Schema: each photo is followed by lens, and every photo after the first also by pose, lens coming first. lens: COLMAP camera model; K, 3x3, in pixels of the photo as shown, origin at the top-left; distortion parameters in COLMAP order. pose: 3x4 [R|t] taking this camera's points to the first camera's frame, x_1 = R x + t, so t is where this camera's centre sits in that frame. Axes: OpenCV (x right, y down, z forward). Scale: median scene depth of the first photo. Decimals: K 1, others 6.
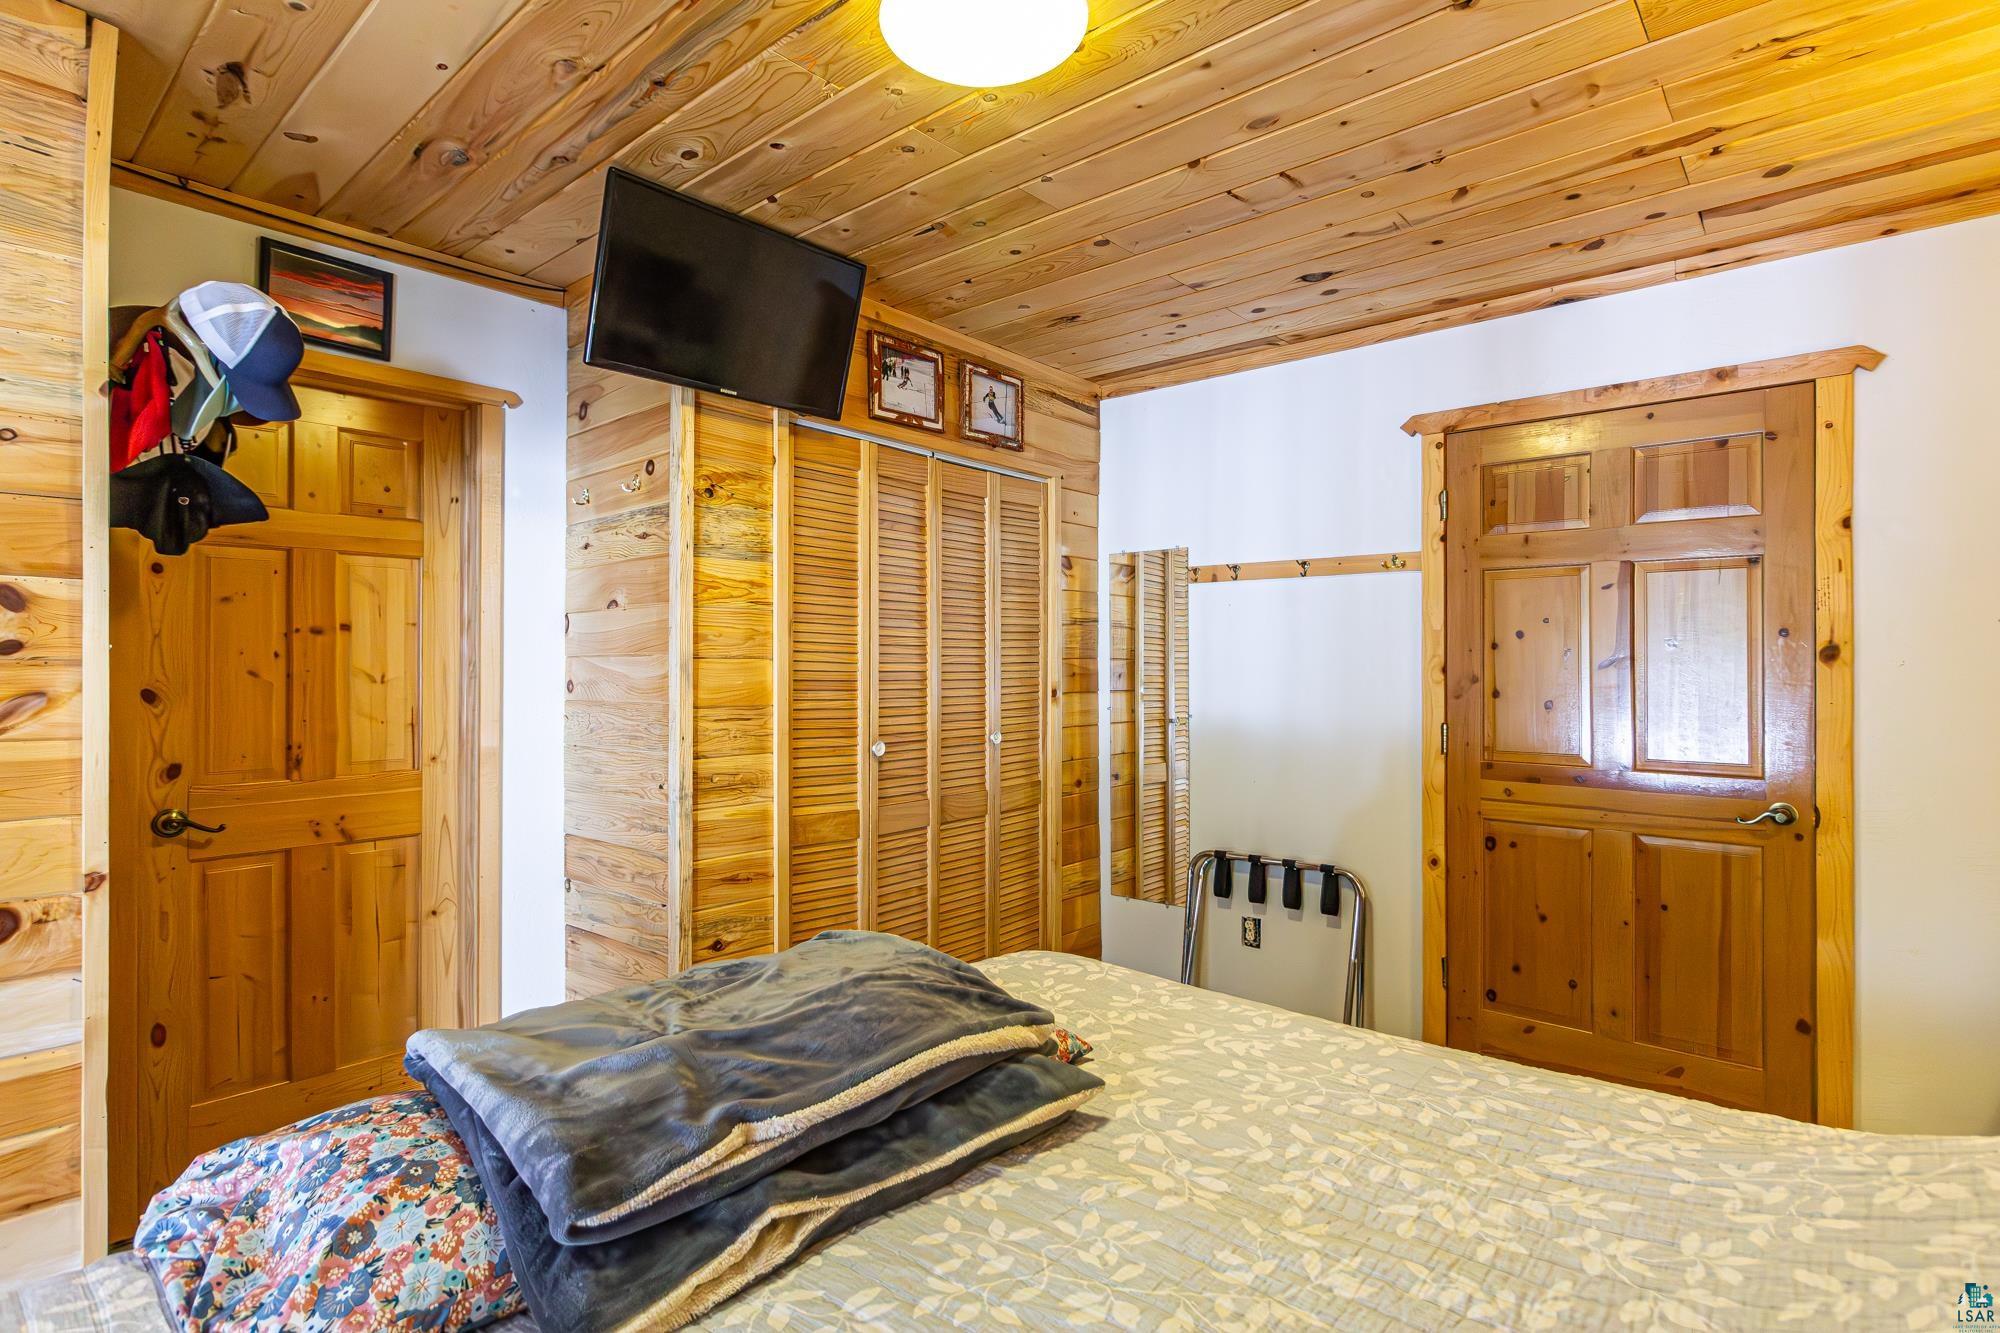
lens RADIAL K [[998.1, 0, 1010.3], [0, 998.1, 666.8], [0, 0, 1]] dist [-0.002690, 0.000150]
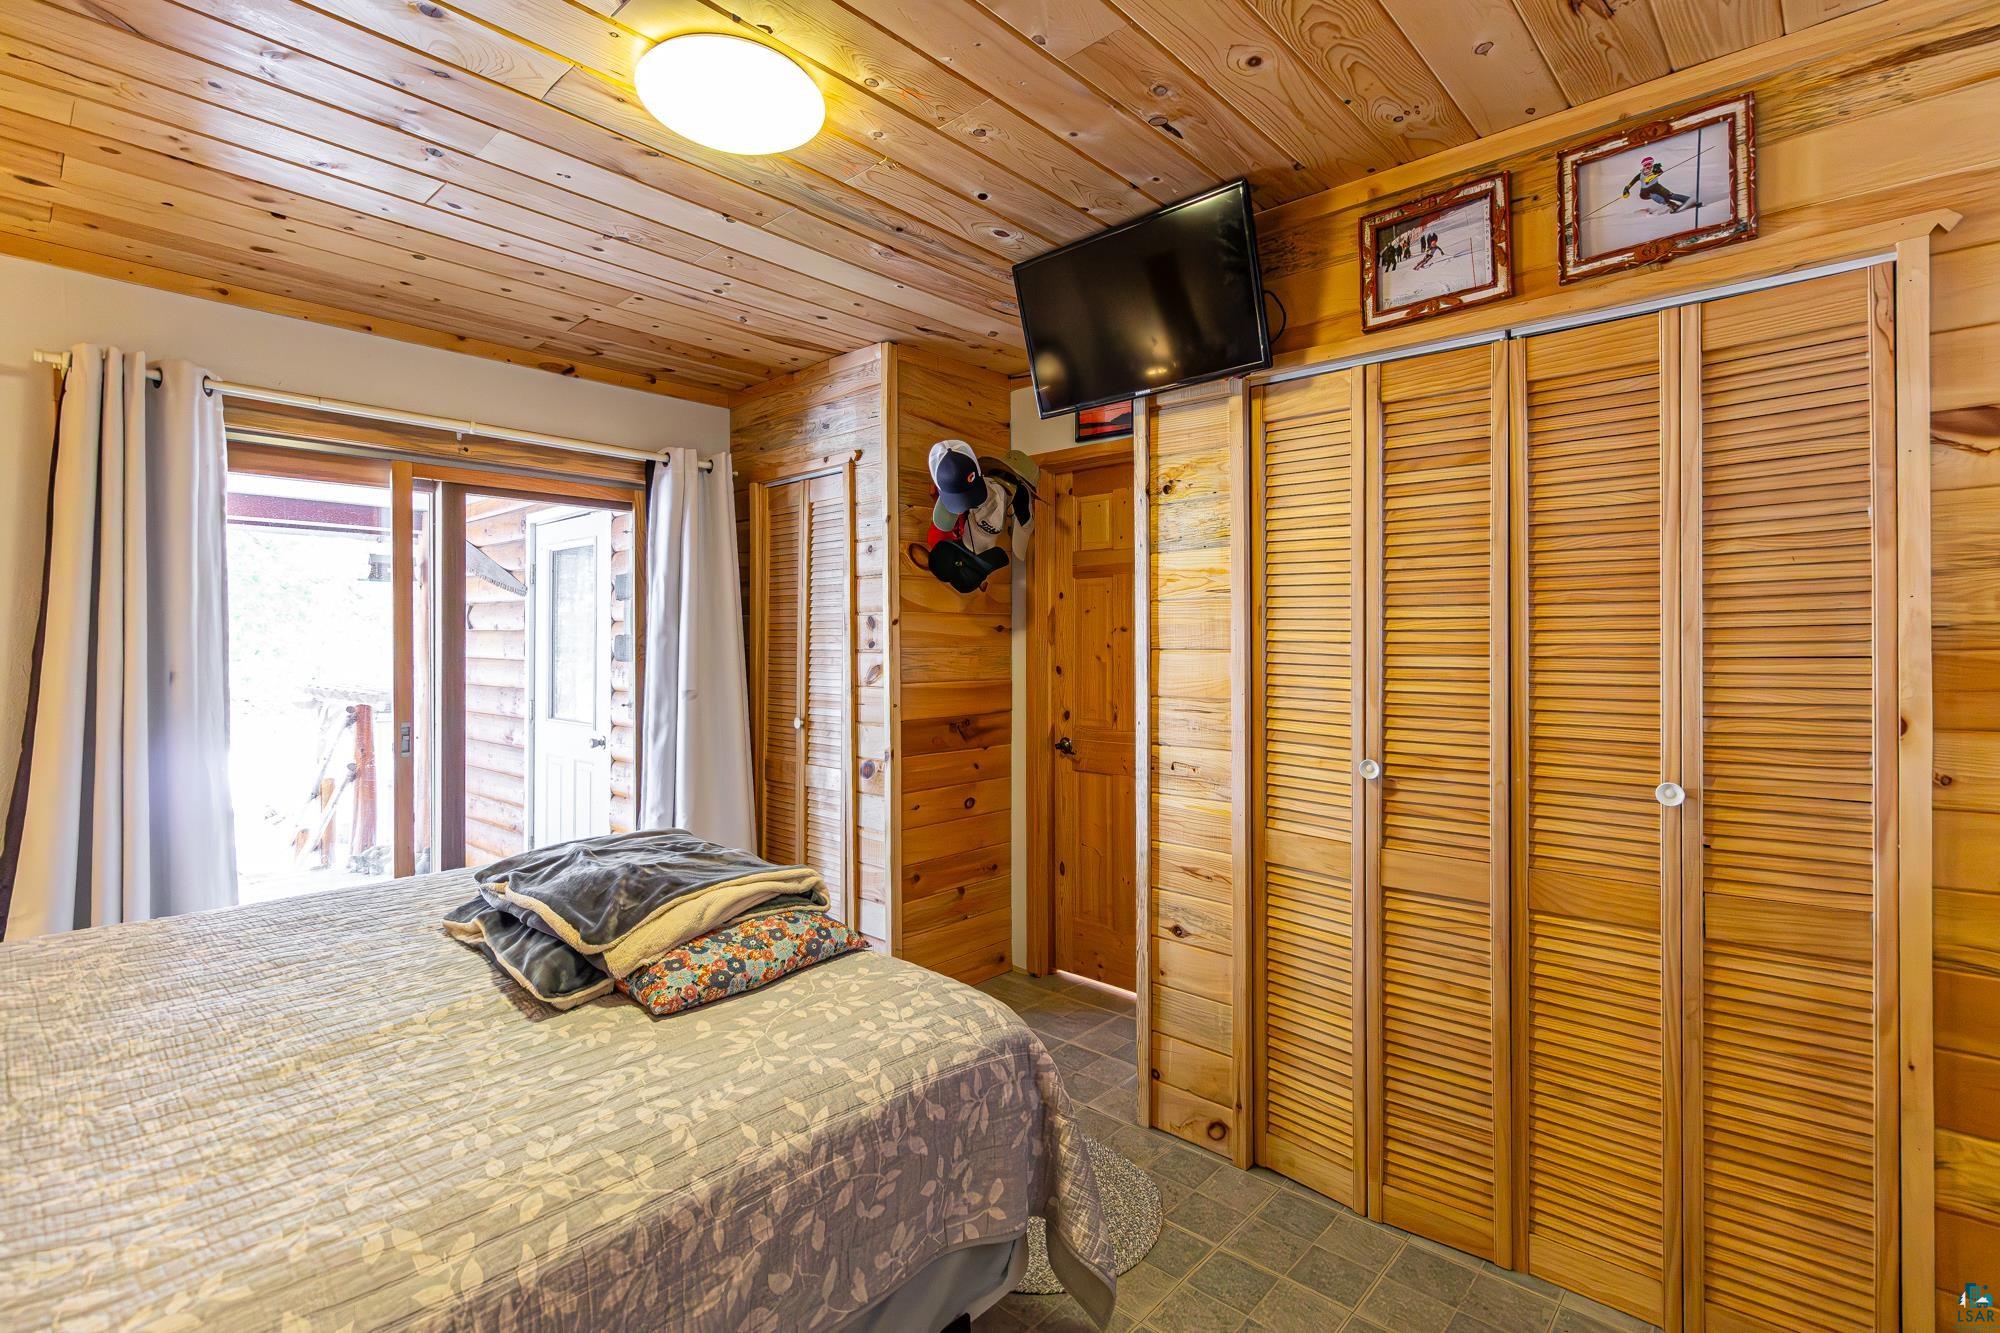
lens RADIAL K [[923.3, 0, 1010.6], [0, 923.3, 646.3], [0, 0, 1]] dist [0.002055, 0.000789]
pose [[-0.028964, 0.001721, -0.999579, 0.569393], [-0.001462, 0.999997, 0.001764, -0.011260], [0.999579, 0.001513, -0.028962, 0.744734]]
